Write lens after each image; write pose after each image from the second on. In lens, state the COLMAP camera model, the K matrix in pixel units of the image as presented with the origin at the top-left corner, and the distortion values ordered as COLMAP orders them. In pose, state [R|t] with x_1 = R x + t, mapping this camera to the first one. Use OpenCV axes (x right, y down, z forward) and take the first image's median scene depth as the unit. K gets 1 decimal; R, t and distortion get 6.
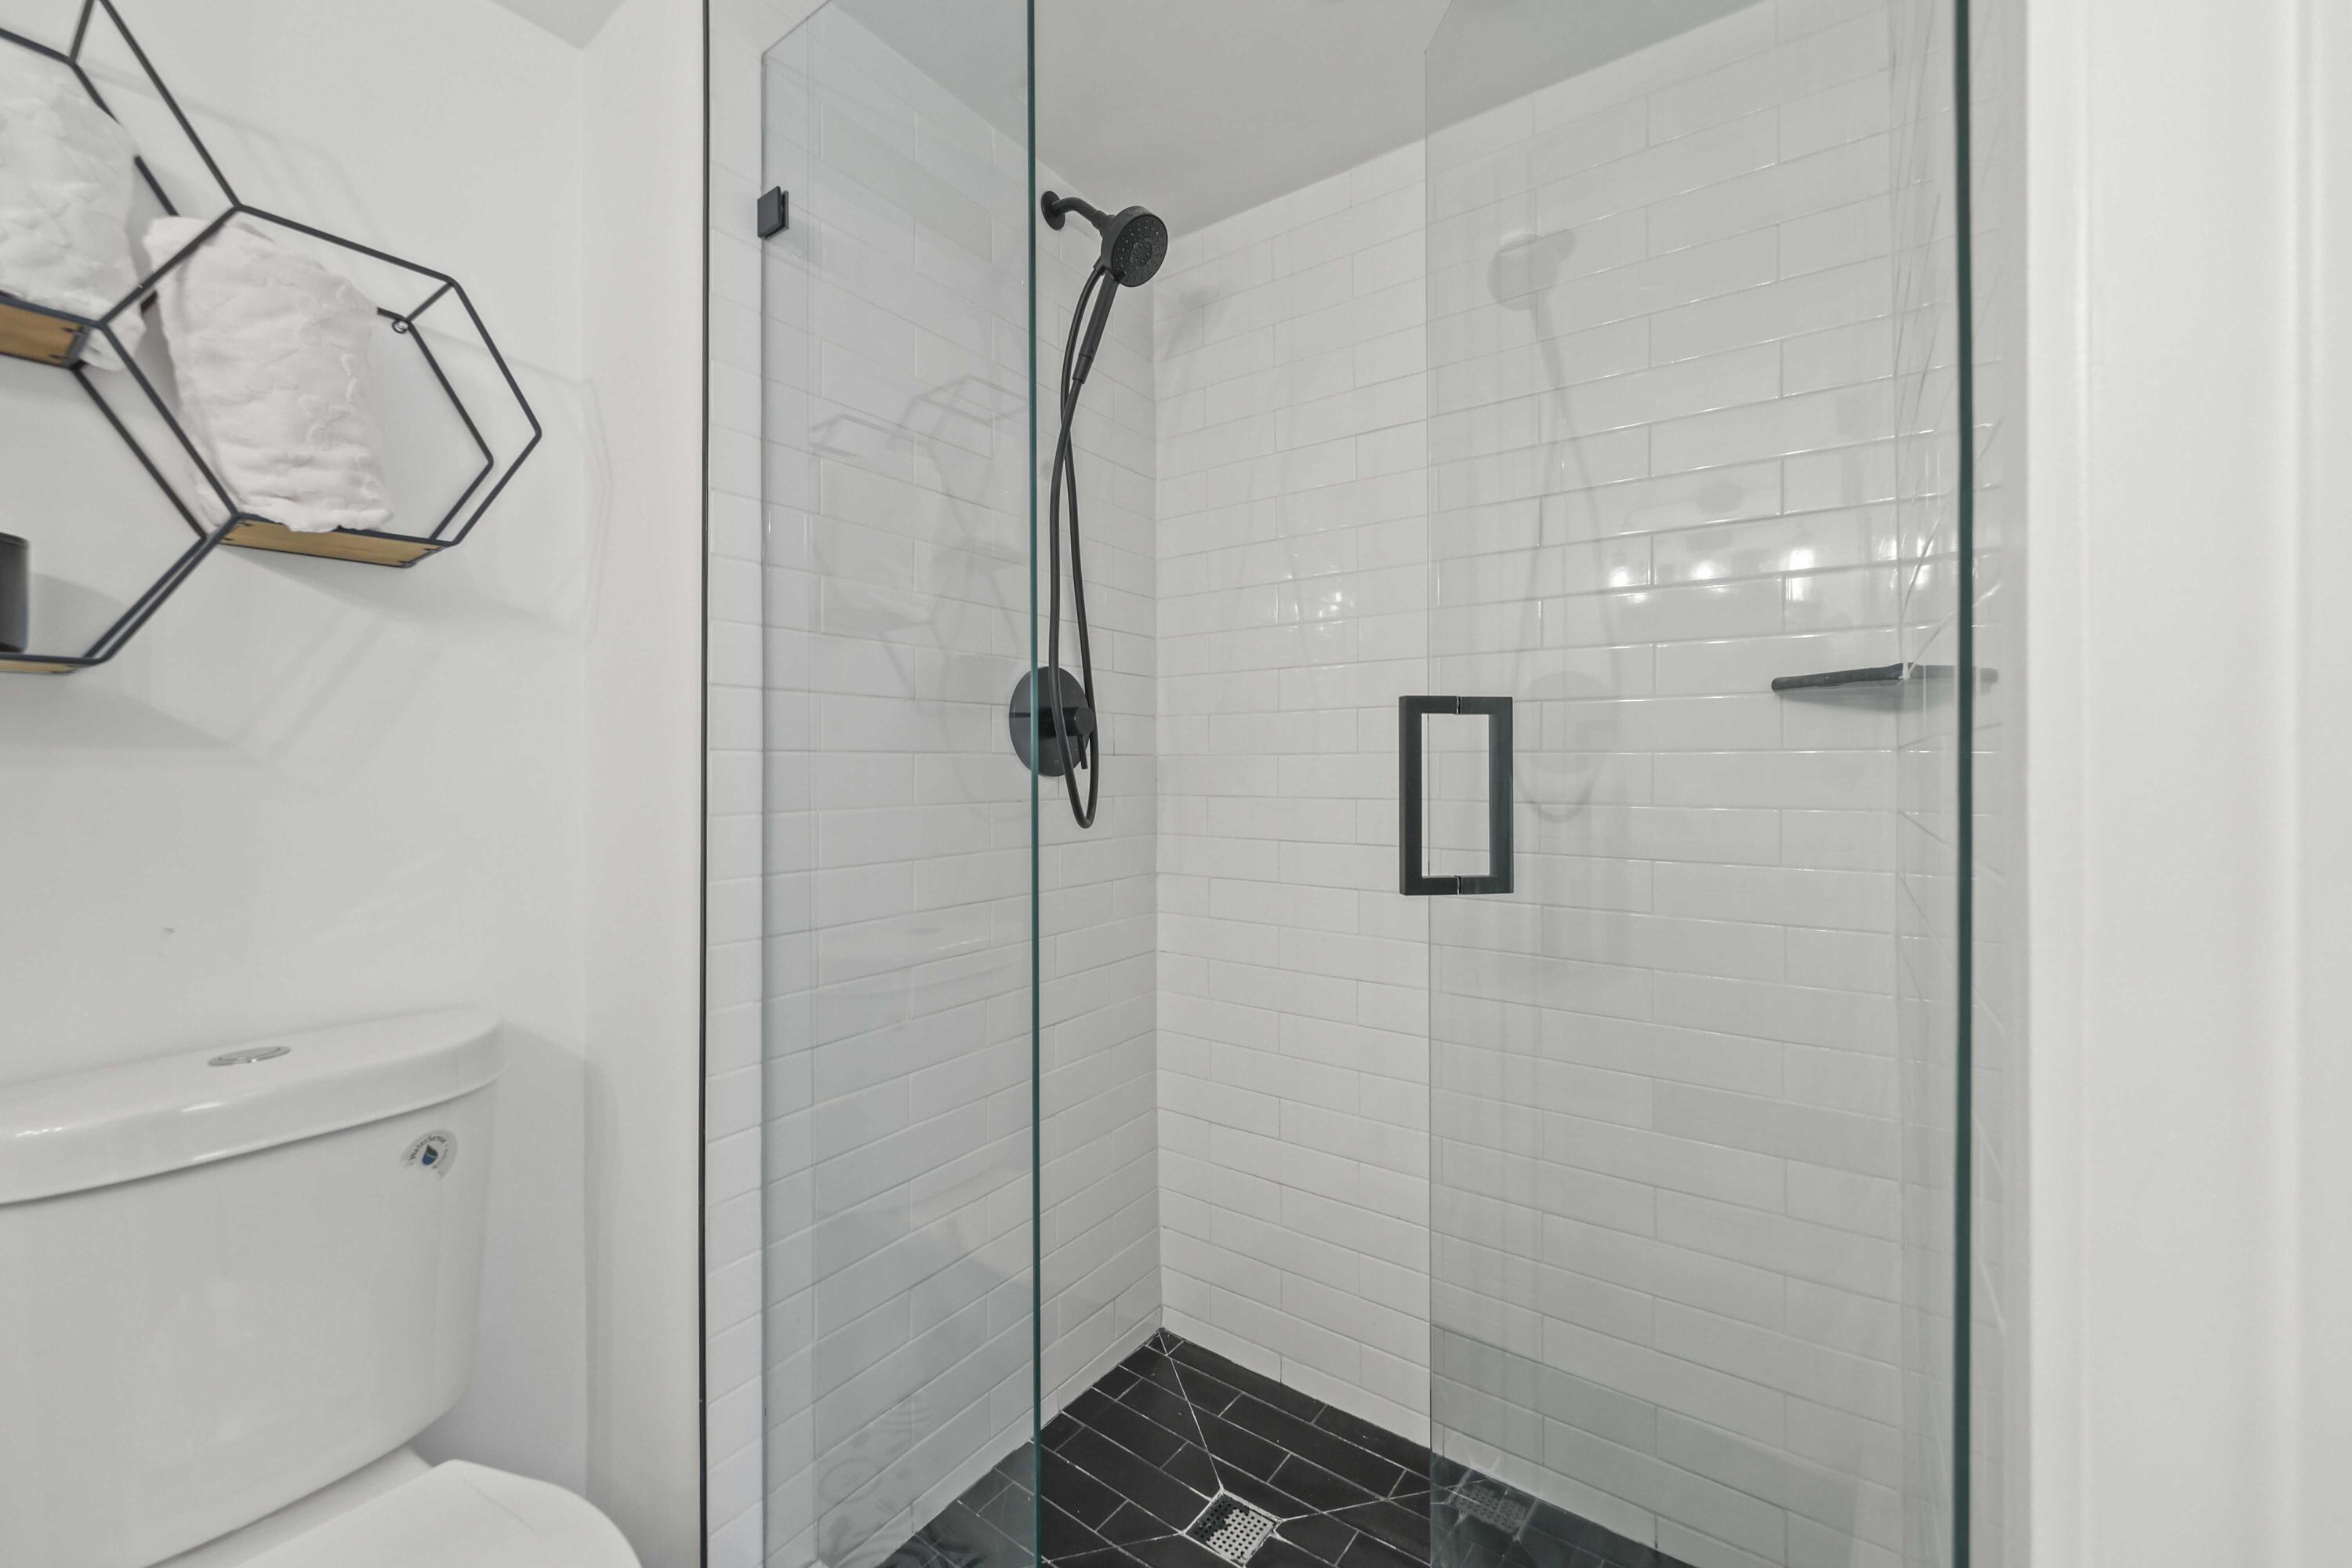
lens RADIAL K [[934.3, 0, 1171.2], [0, 934.3, 776.1], [0, 0, 1]] dist [0.000121, 0.000020]
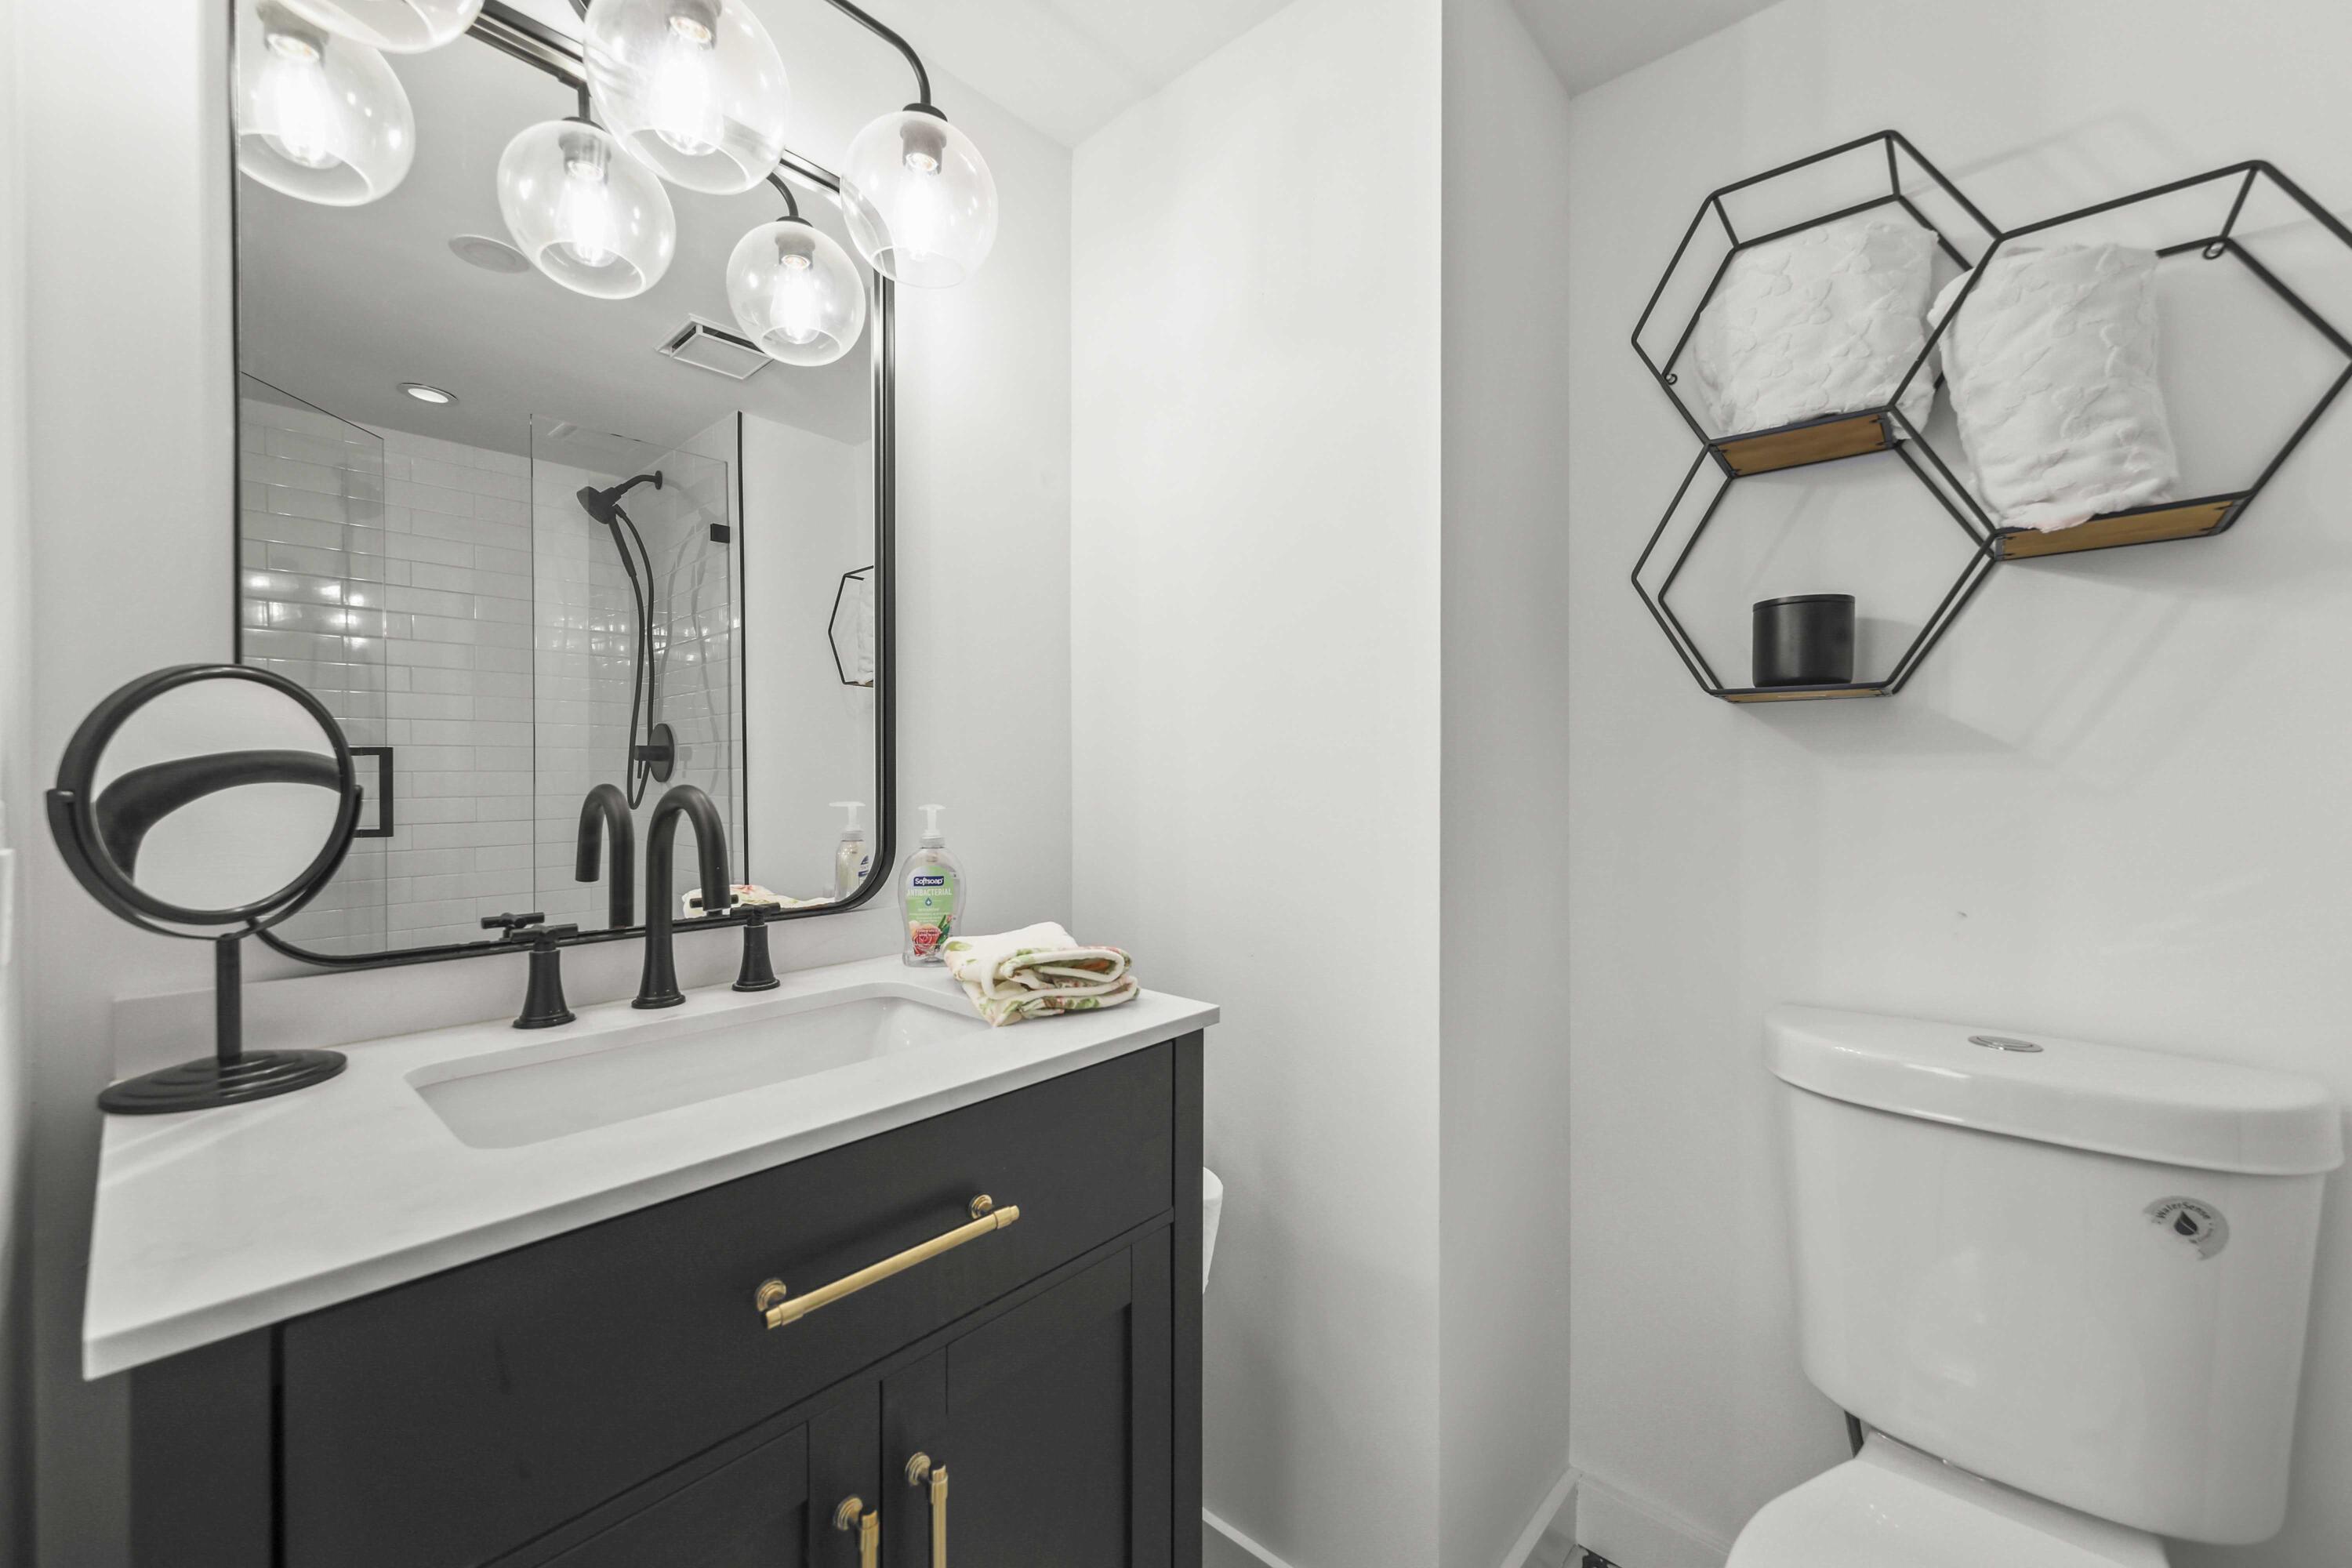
lens RADIAL K [[913.3, 0, 1180.5], [0, 913.3, 792.3], [0, 0, 1]] dist [0.002198, 0.000243]
pose [[-0.097087, 0.022704, -0.995017, 0.126544], [-0.005892, 0.999709, 0.023385, -0.002722], [0.995258, 0.008133, -0.096925, 0.175566]]
